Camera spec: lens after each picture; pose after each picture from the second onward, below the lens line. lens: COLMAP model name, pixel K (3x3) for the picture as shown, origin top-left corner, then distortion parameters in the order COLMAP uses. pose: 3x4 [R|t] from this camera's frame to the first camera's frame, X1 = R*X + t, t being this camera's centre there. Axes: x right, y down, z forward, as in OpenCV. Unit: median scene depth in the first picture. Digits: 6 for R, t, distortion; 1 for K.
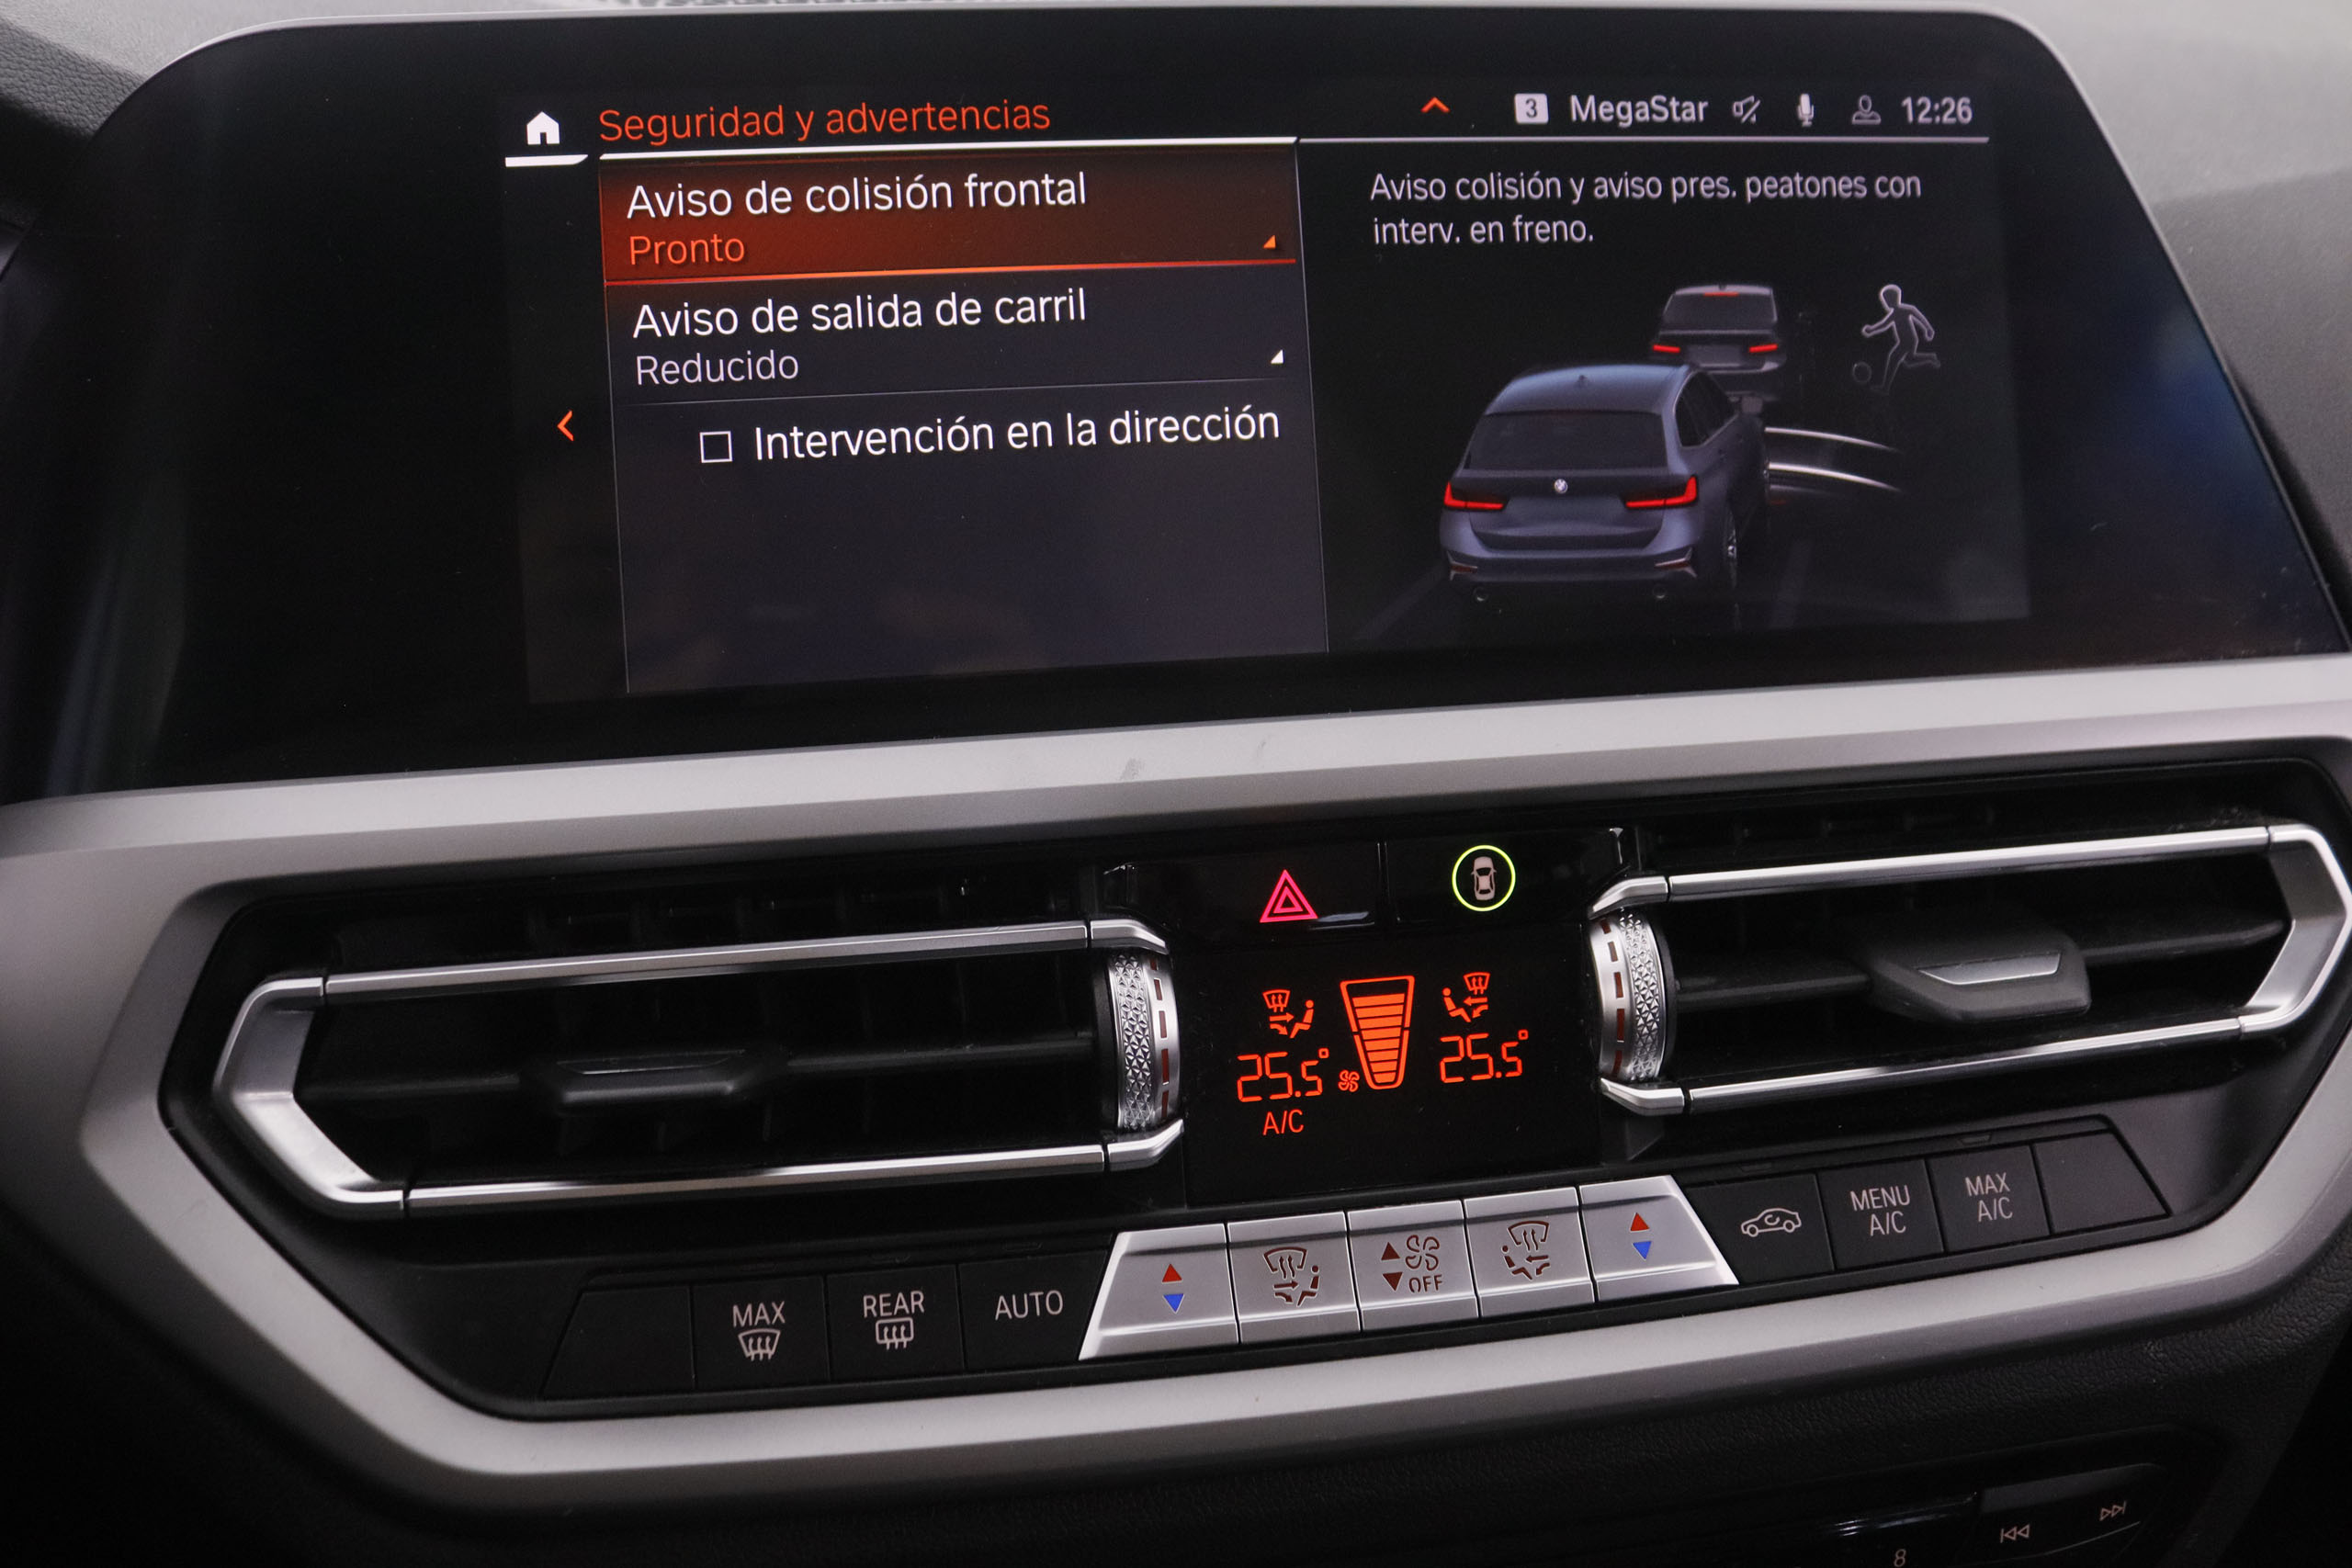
lens RADIAL K [[2280.5, 0, 1215.5], [0, 2280.5, 791.5], [0, 0, 1]] dist [-0.128189, 0.136211]
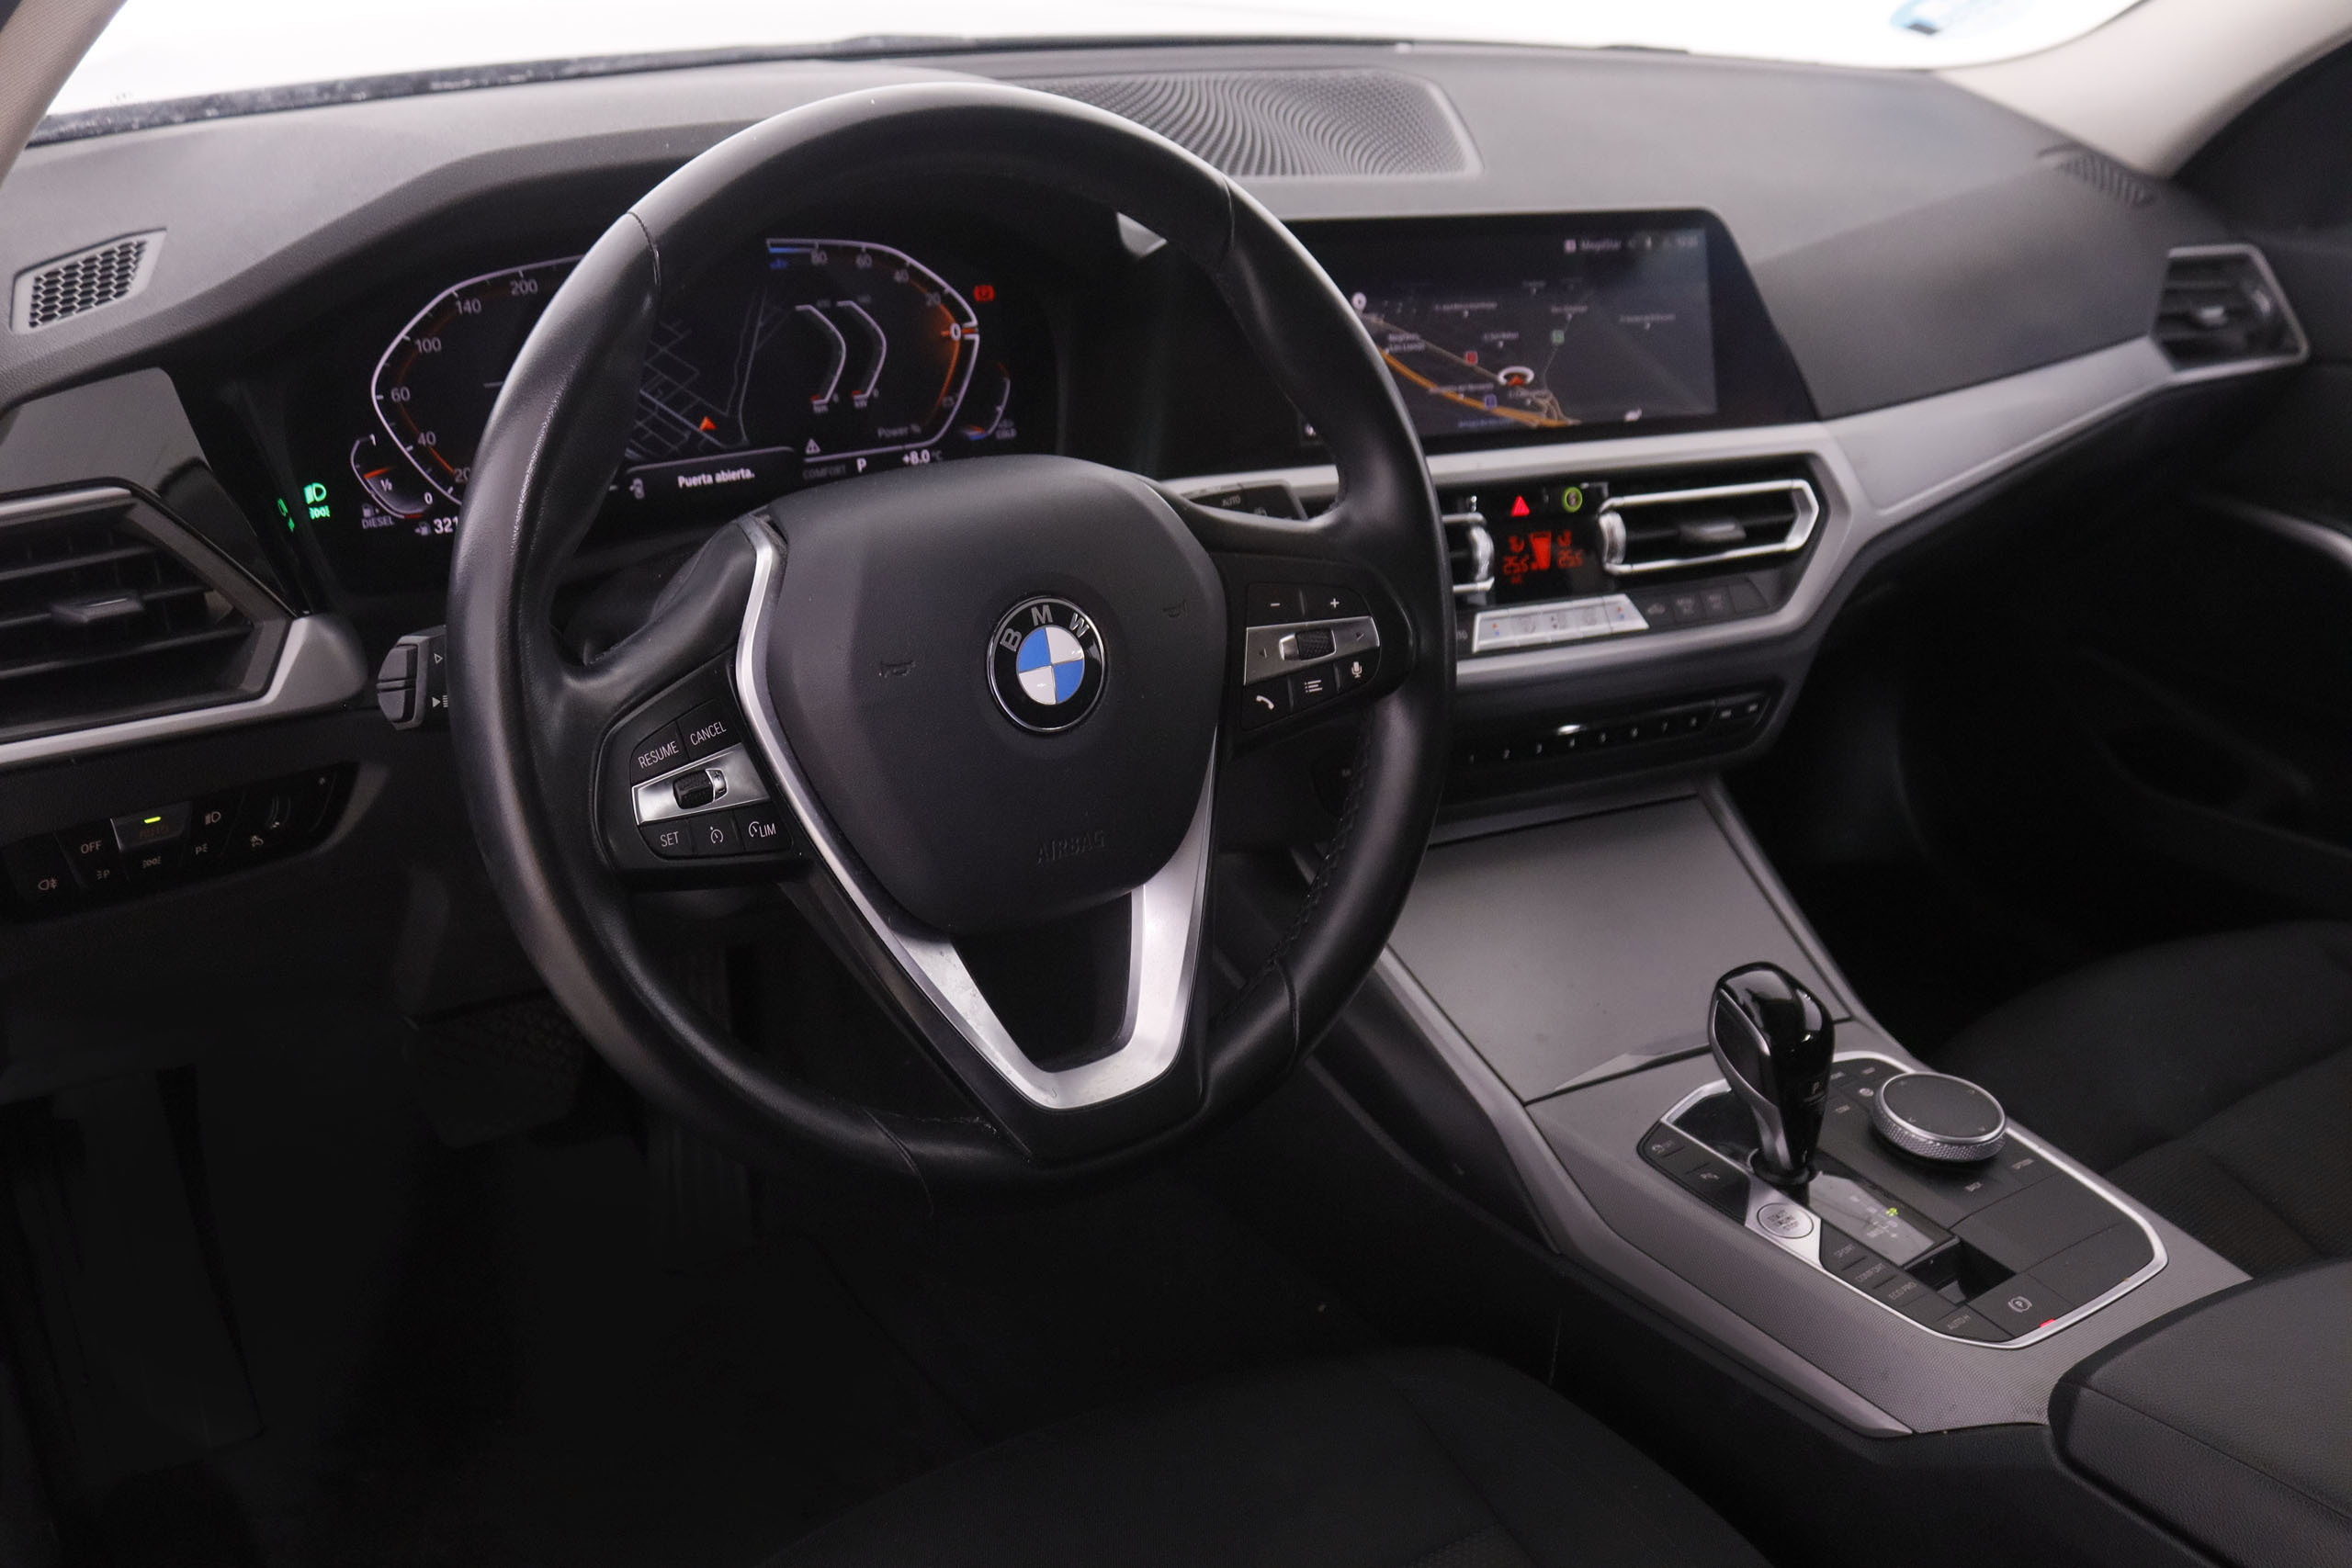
lens RADIAL K [[2280.5, 0, 1215.5], [0, 2280.5, 791.5], [0, 0, 1]] dist [-0.128189, 0.136211]
pose [[0.957625, -0.063342, 0.280966, -1.251731], [0.038123, 0.994810, 0.094339, 0.124419], [-0.285483, -0.079630, 0.955070, -1.868510]]
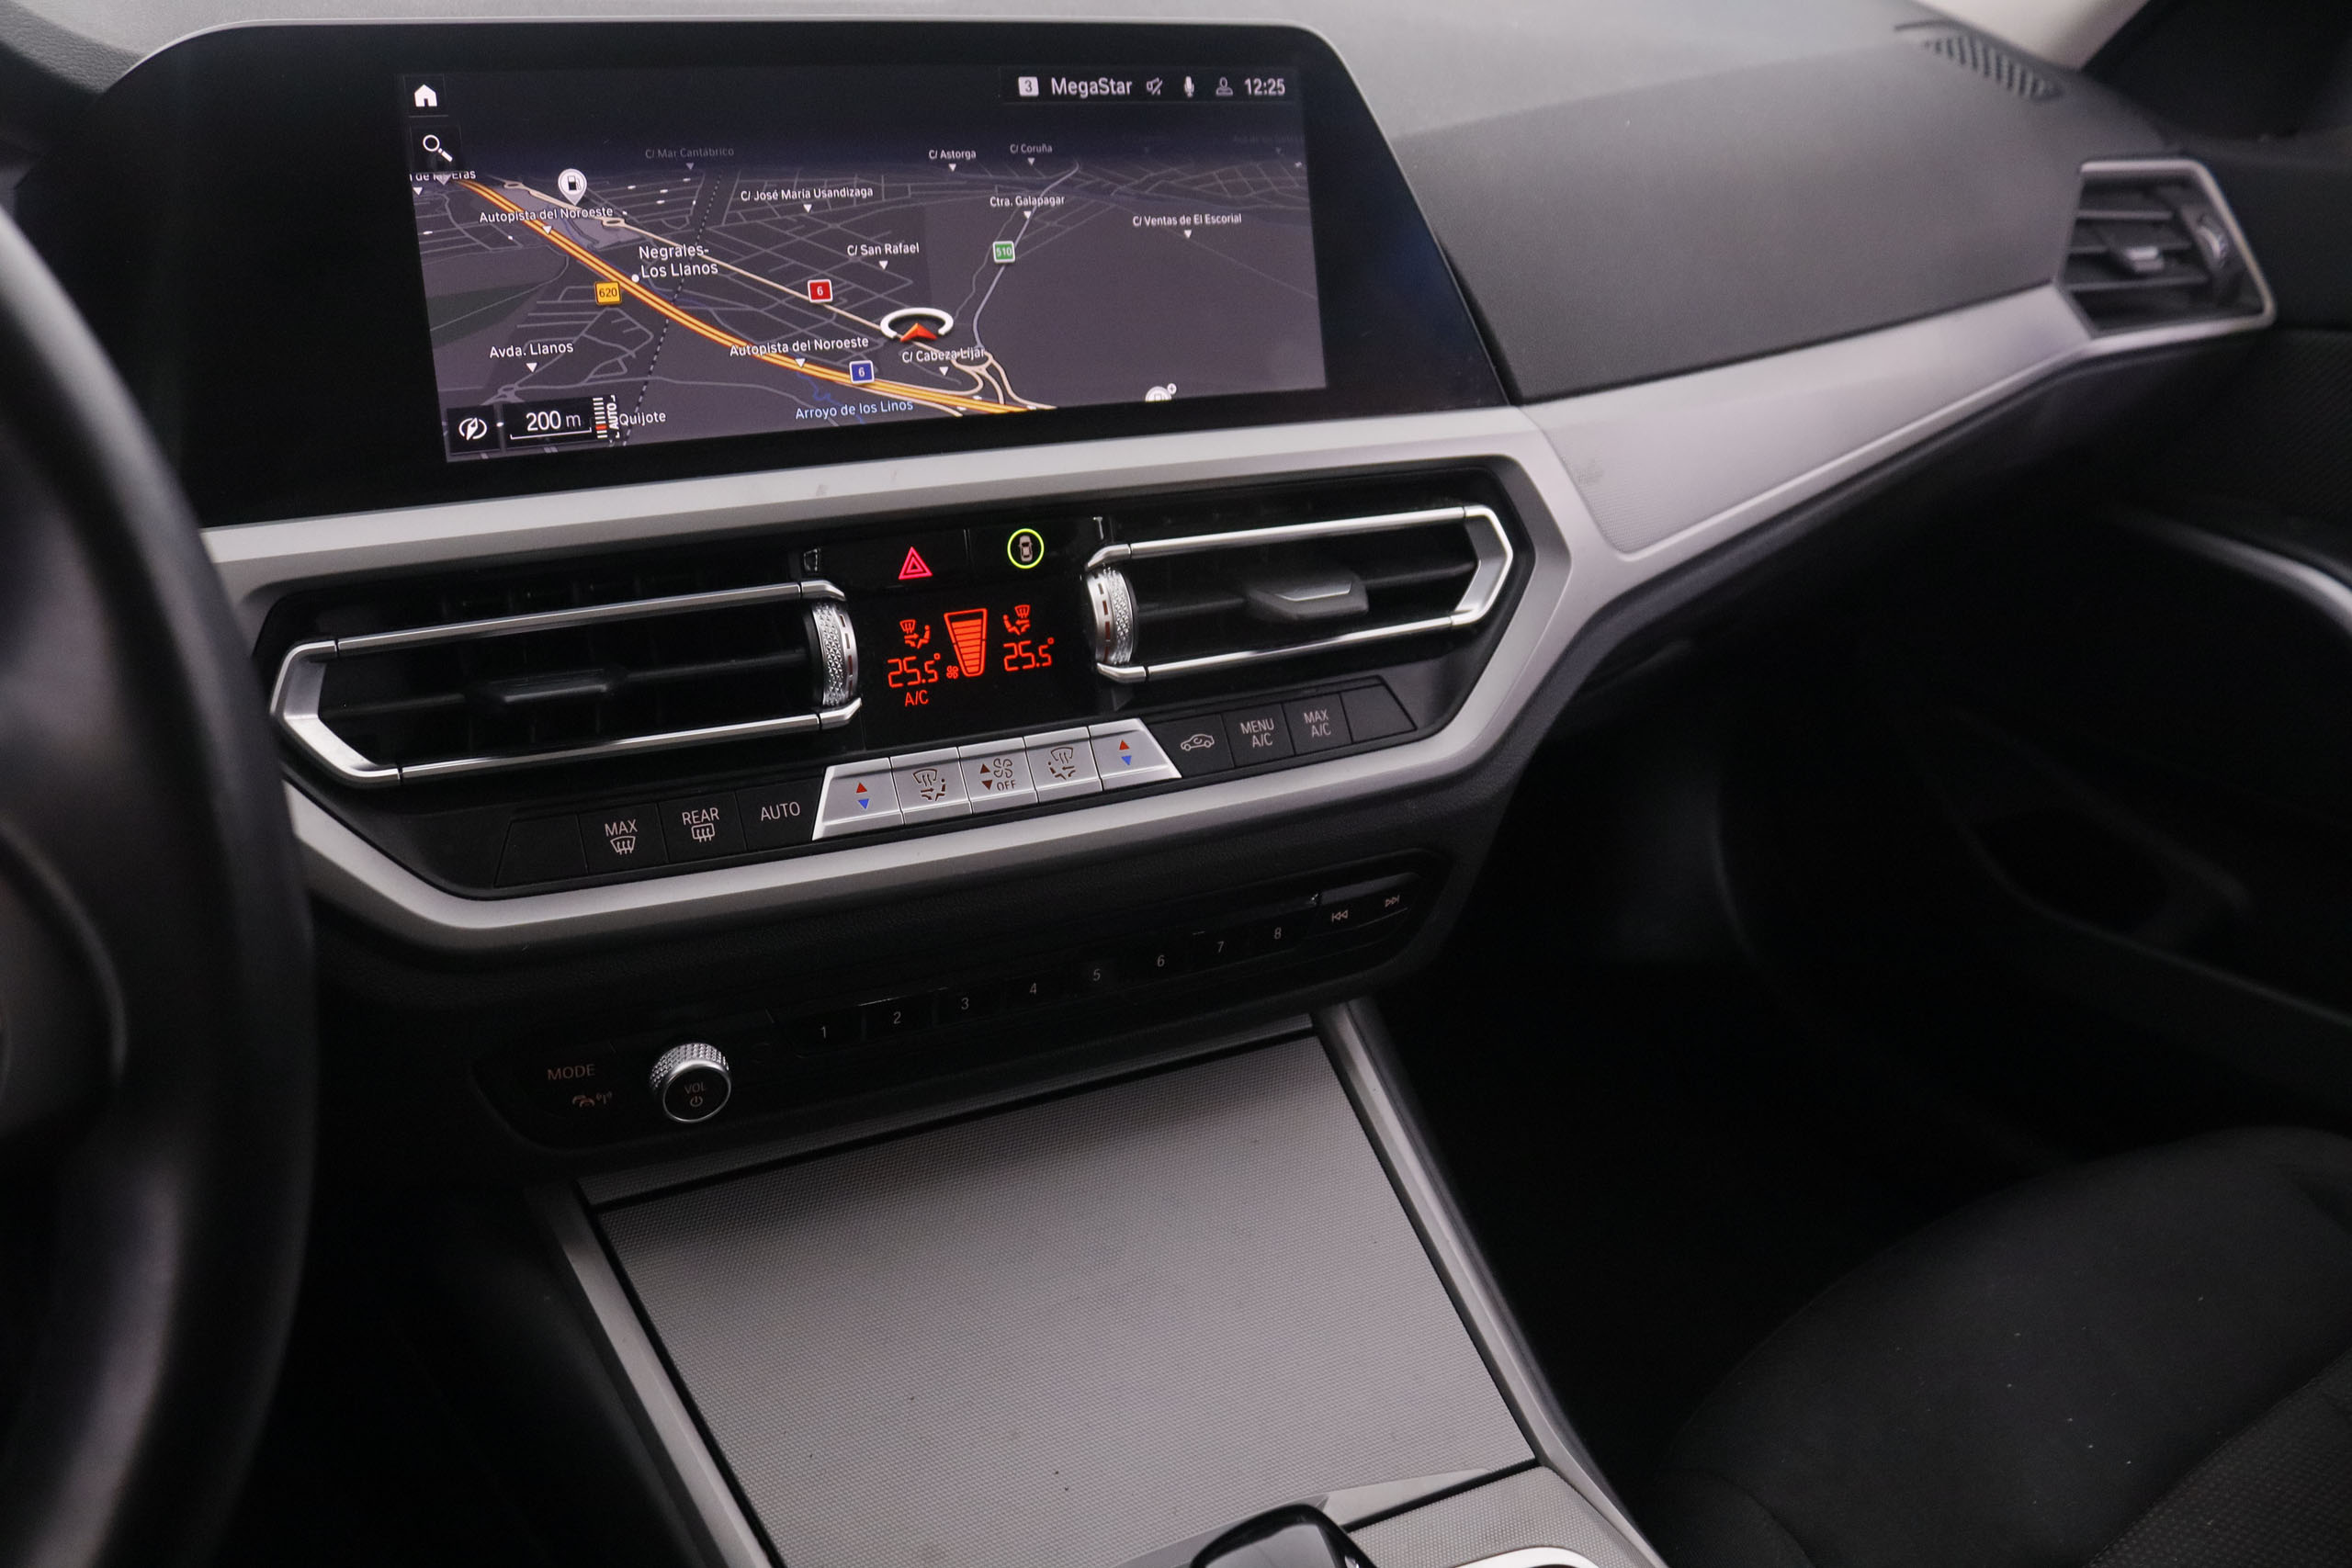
lens RADIAL K [[1920.0, 0, 1185.3], [0, 1920.0, 799.6], [0, 0, 1]] dist [-0.191666, 0.201575]
pose [[0.960917, -0.073284, 0.266960, -0.162148], [0.039360, 0.990695, 0.130283, 0.042569], [-0.274023, -0.114684, 0.954861, -0.417907]]
